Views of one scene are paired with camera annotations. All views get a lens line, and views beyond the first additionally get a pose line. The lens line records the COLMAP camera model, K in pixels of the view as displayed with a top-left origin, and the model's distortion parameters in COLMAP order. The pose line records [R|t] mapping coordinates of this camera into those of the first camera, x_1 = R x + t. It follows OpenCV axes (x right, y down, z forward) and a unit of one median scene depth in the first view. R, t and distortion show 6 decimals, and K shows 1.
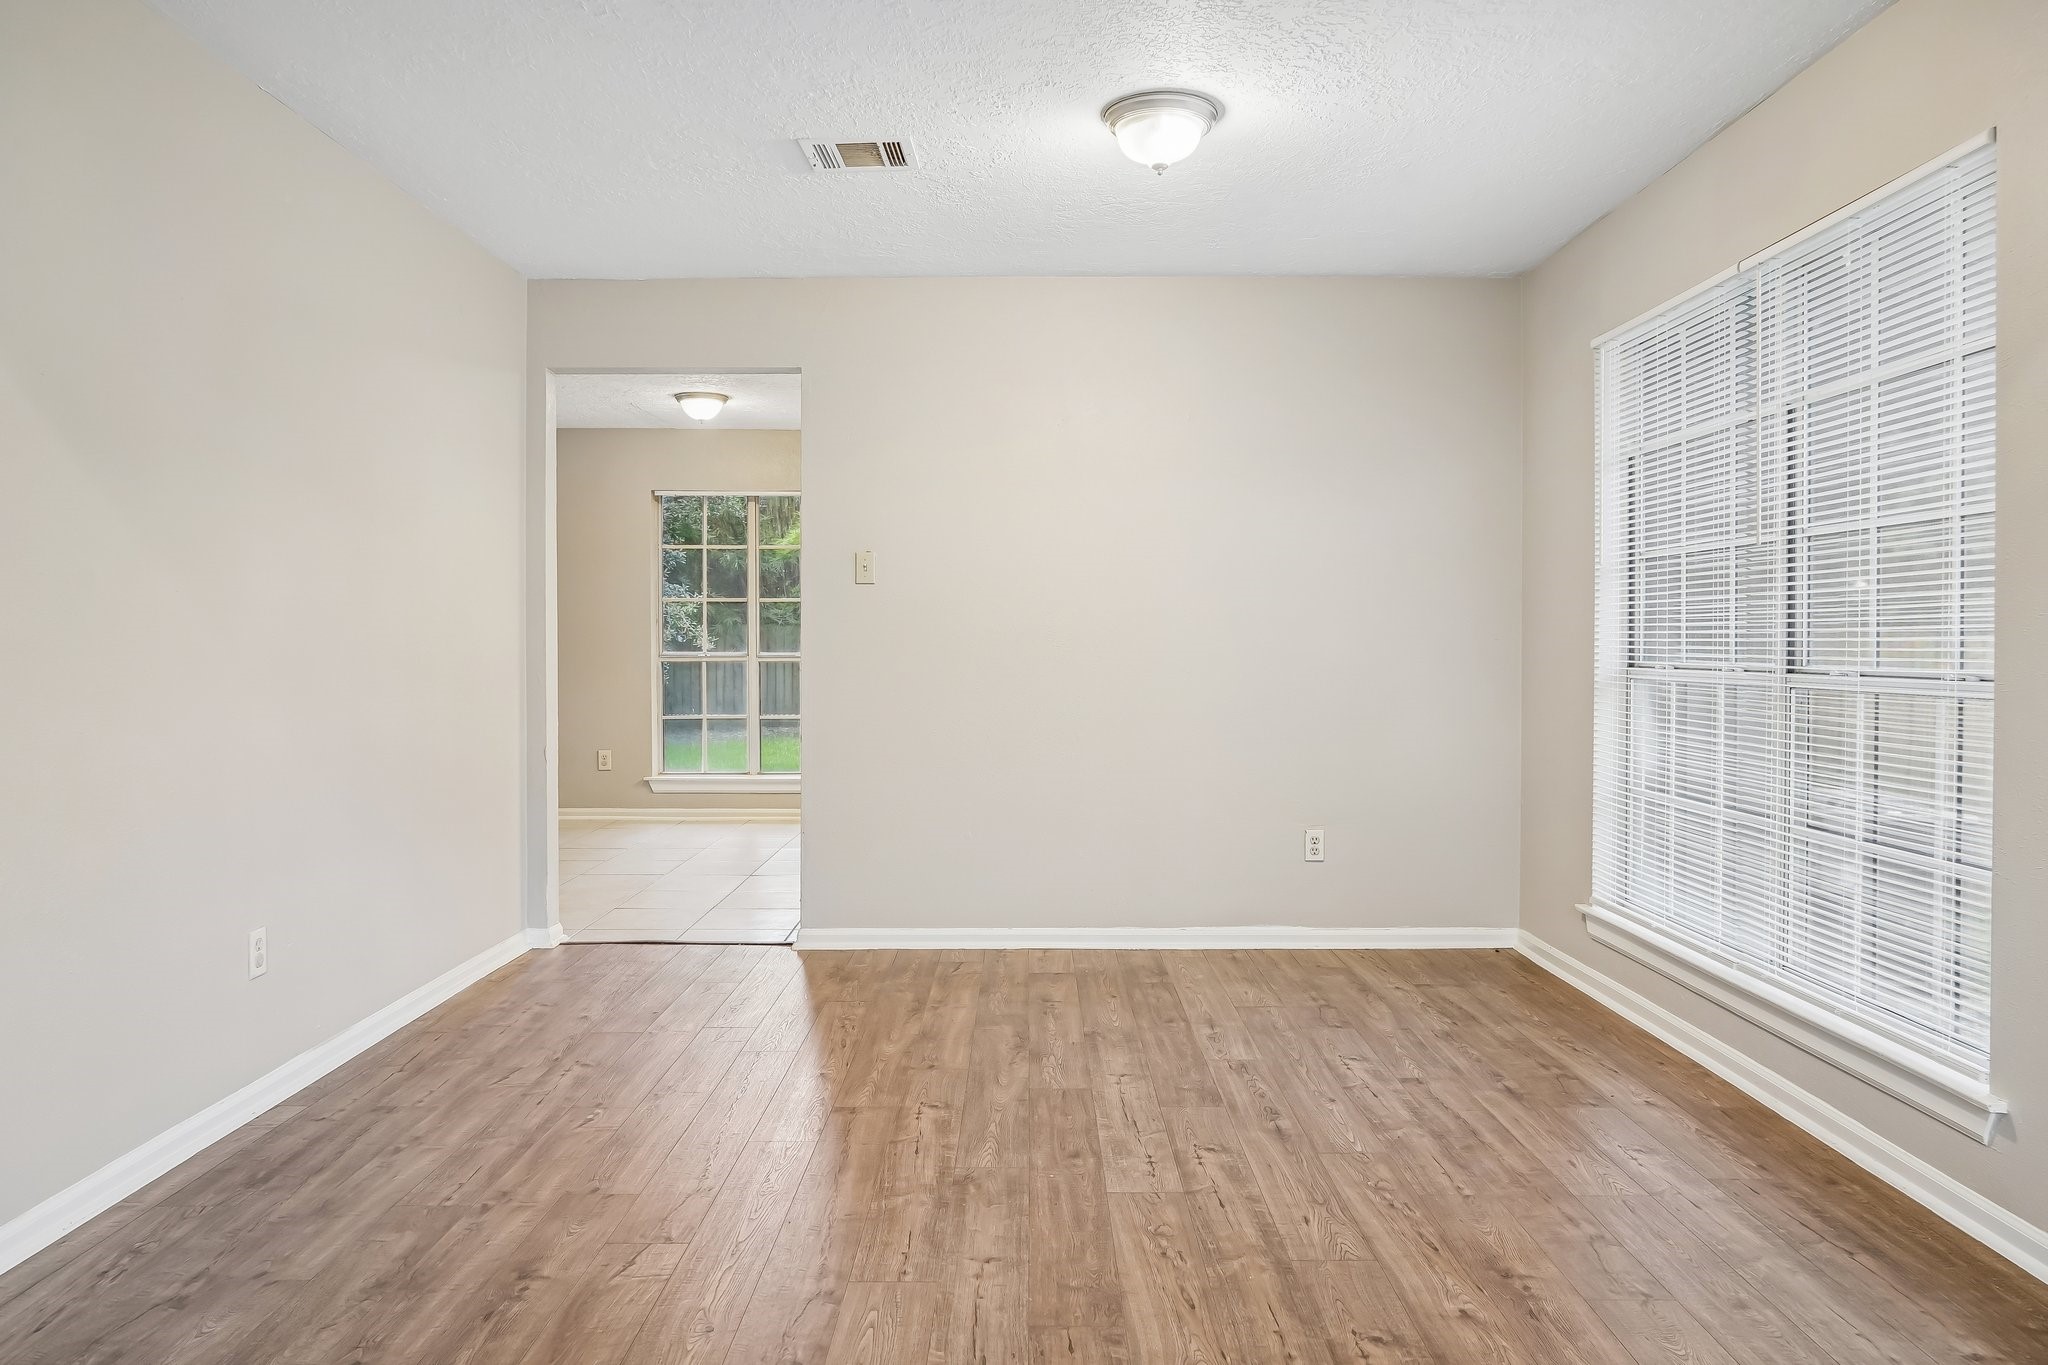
lens RADIAL K [[1405.7, 0, 1020.9], [0, 1405.7, 644.6], [0, 0, 1]] dist [0.030698, -0.000049]
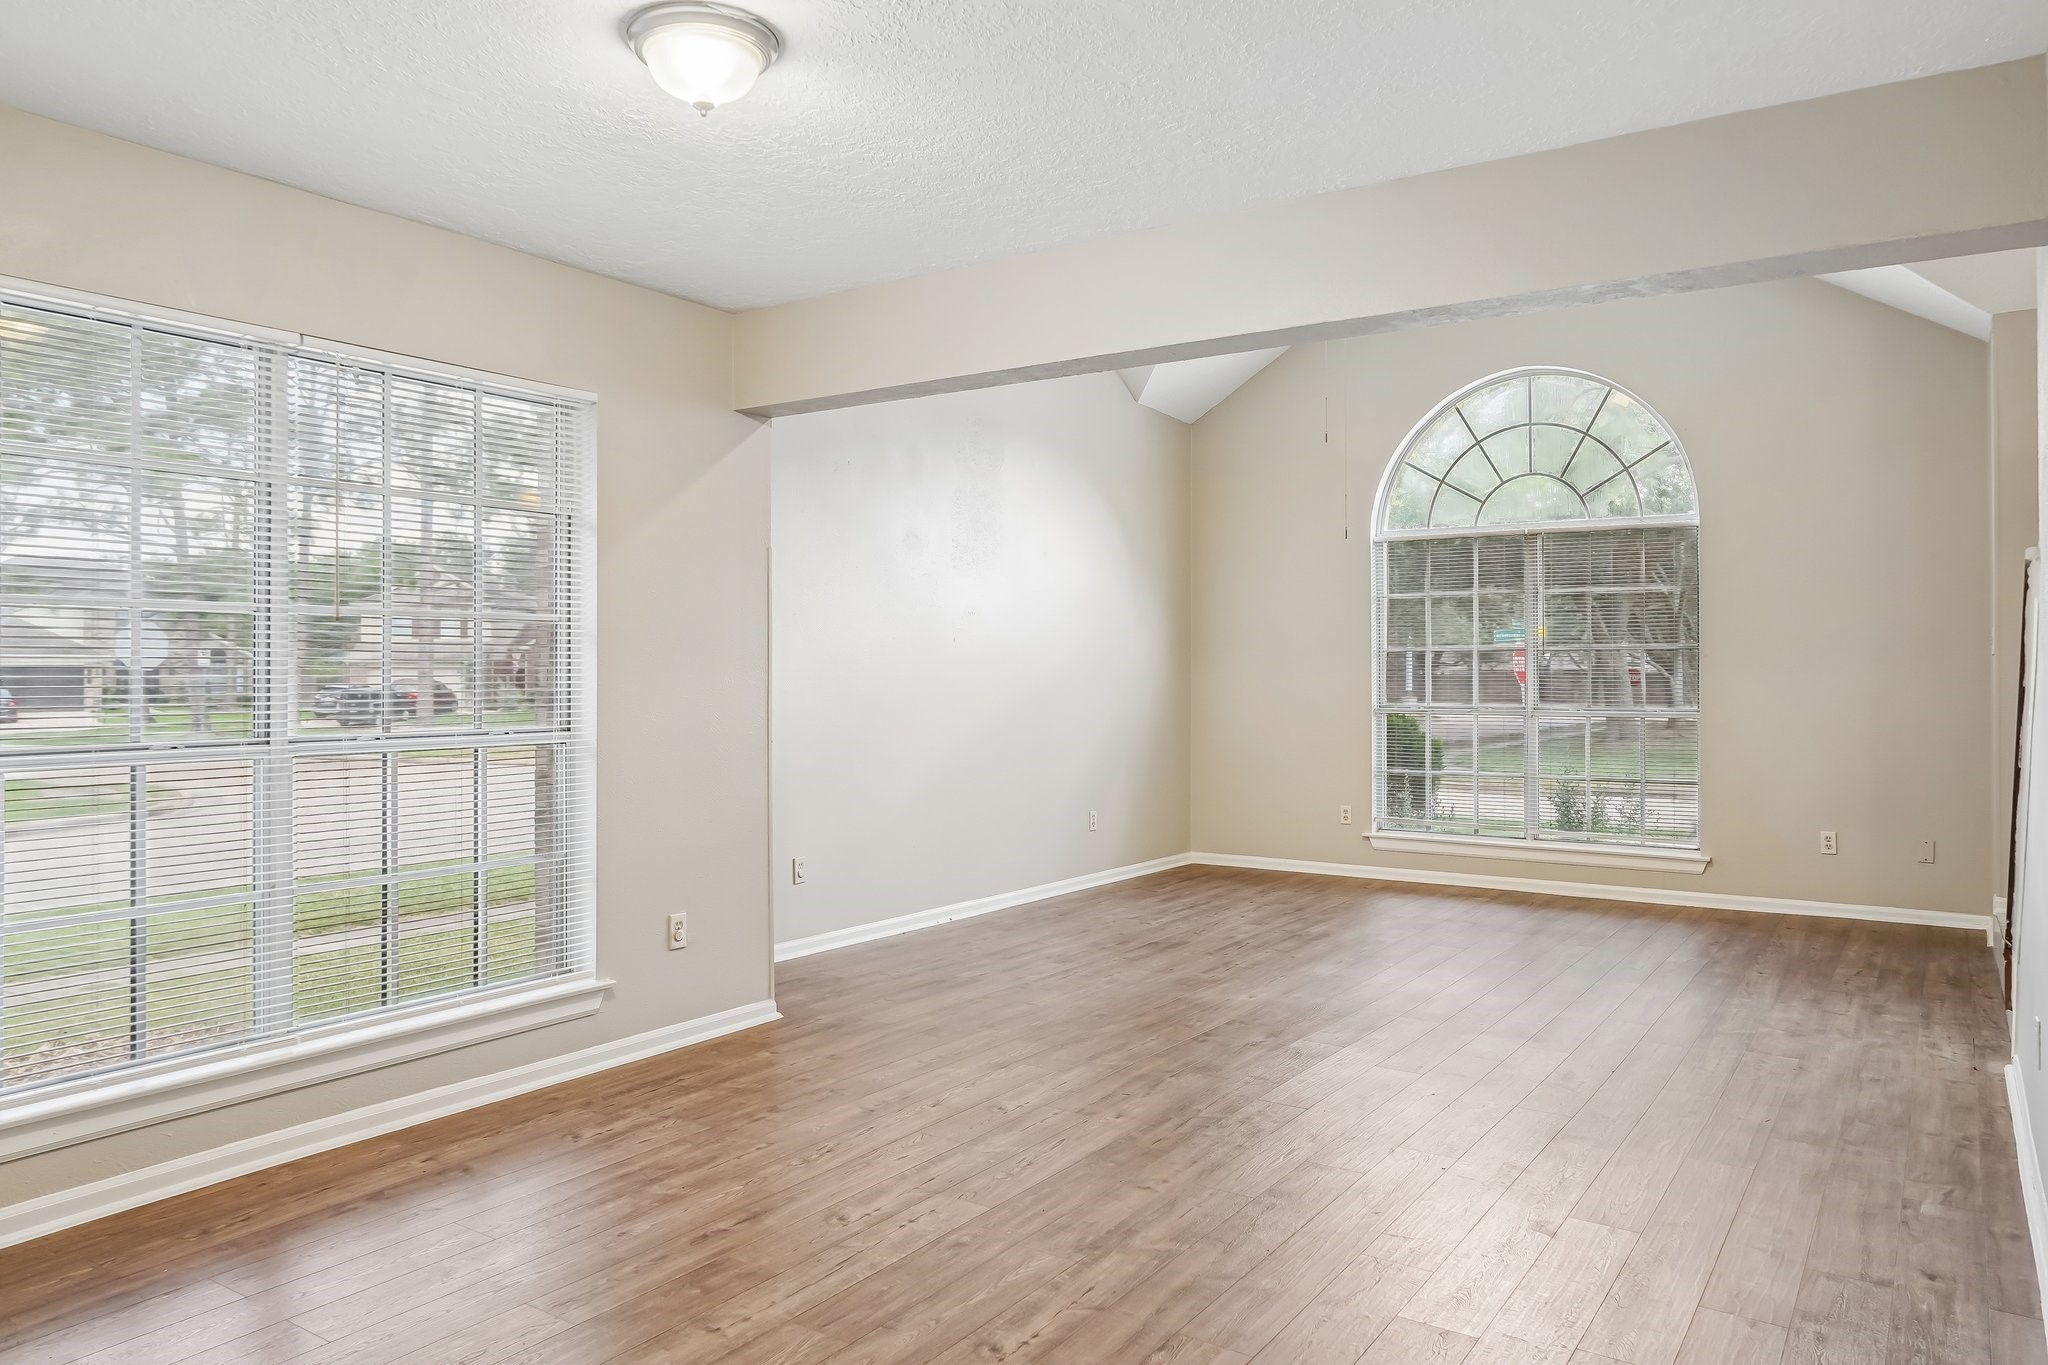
lens RADIAL K [[1375.9, 0, 1024.0], [0, 1375.9, 682.5], [0, 0, 1]] dist [-0.009576, 0.002152]
pose [[-0.828652, -0.006070, 0.559731, -0.510721], [-0.000494, 0.999949, 0.010113, -0.039839], [-0.559764, 0.008103, -0.828613, 1.683913]]
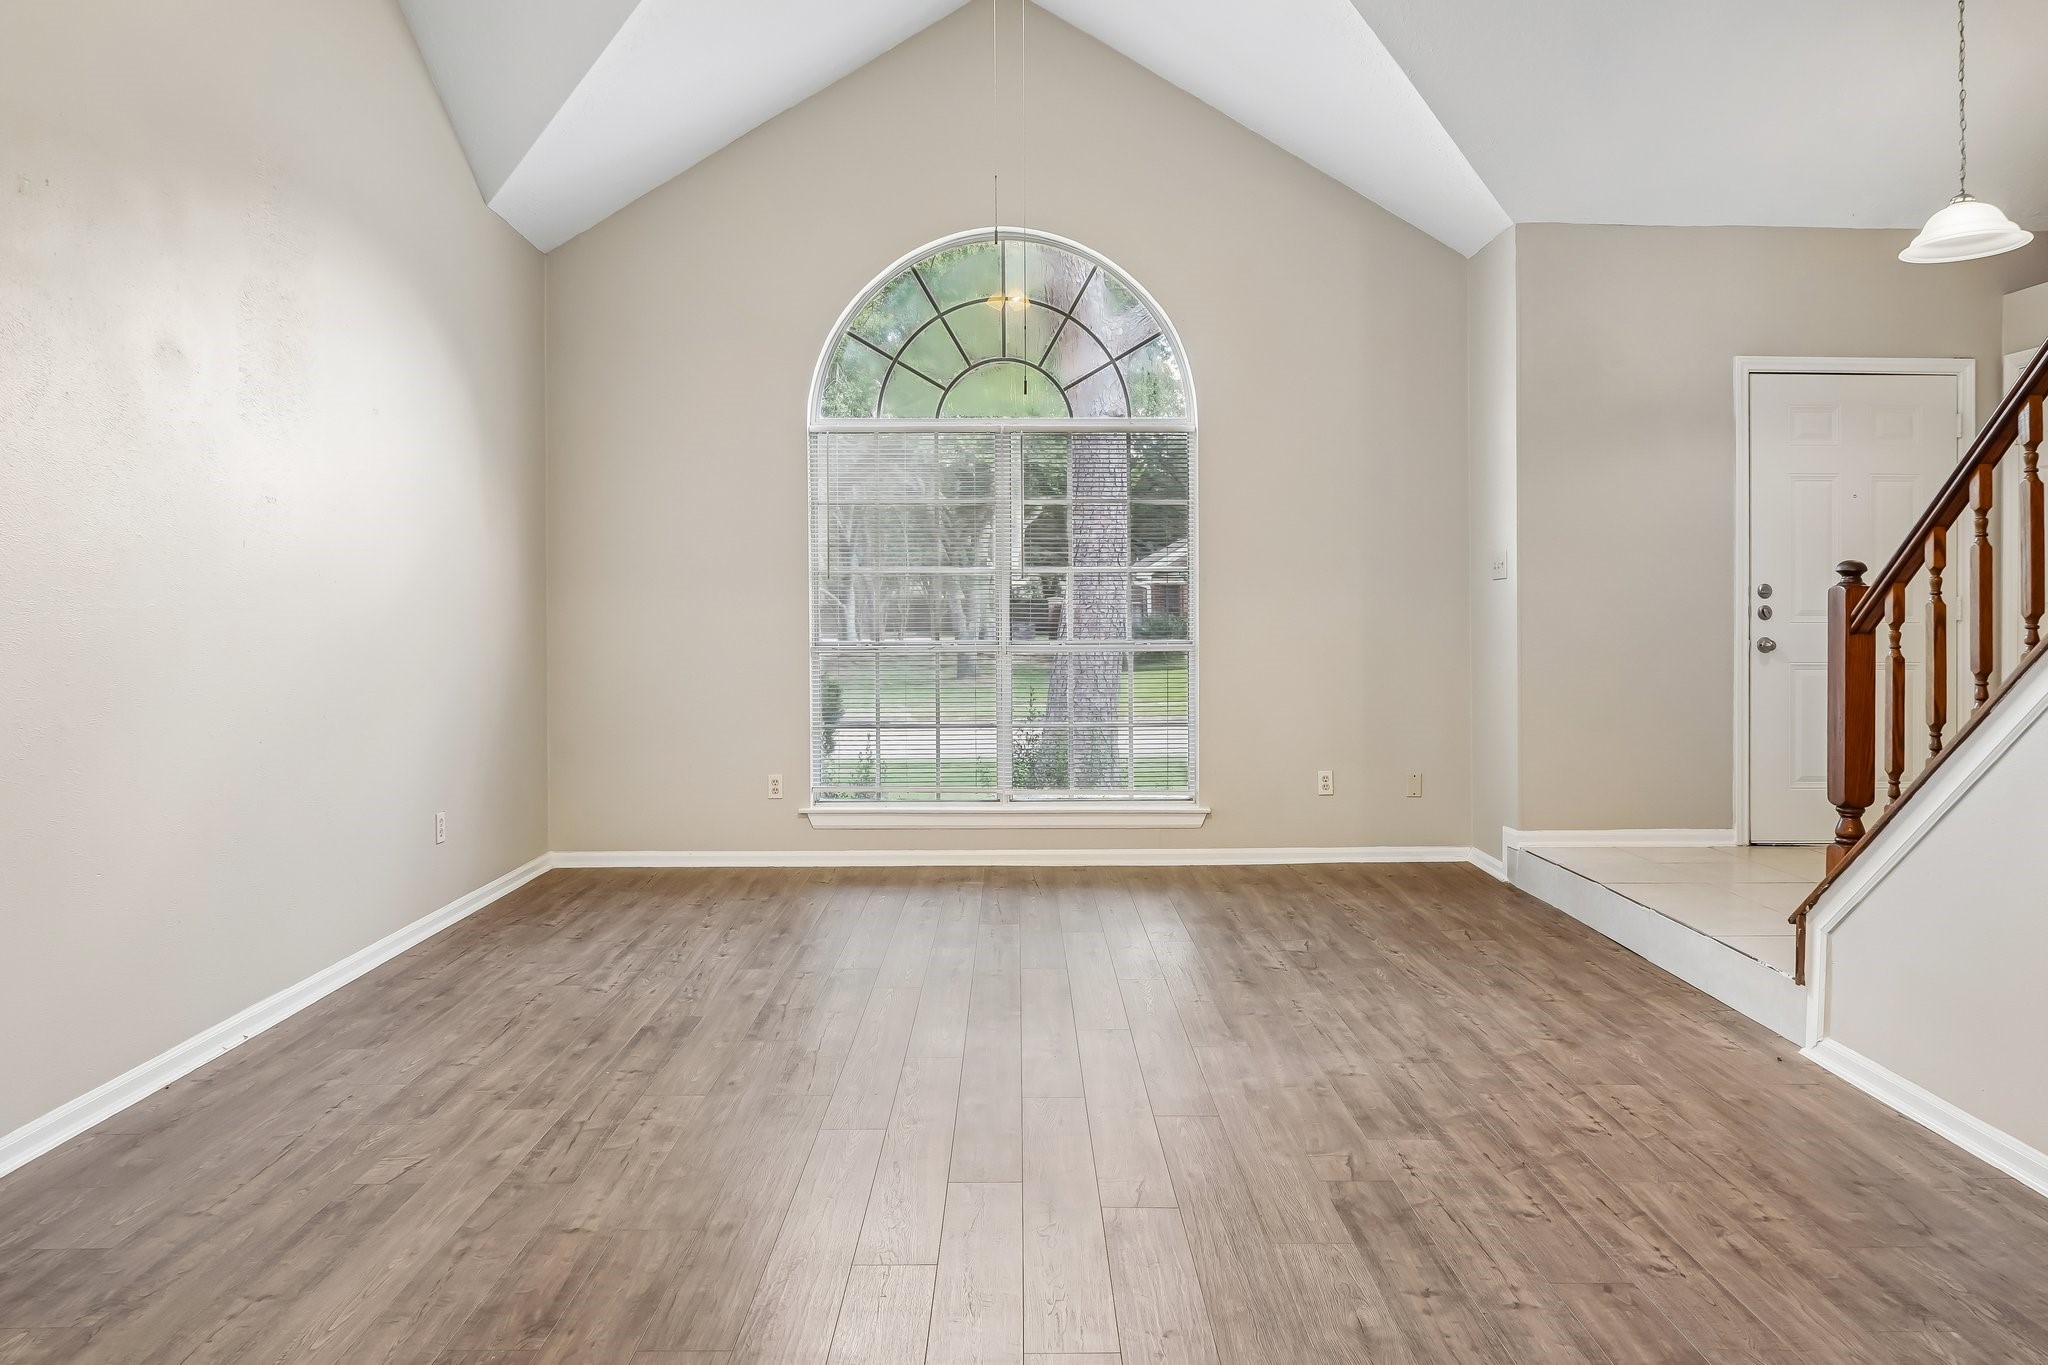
lens RADIAL K [[1402.6, 0, 1023.0], [0, 1402.6, 606.9], [0, 0, 1]] dist [-0.000001, -0.000184]
pose [[-0.999930, 0.001496, -0.011701, 0.104490], [0.001421, 0.999979, 0.006359, -0.035325], [0.011710, 0.006342, -0.999911, 1.219365]]
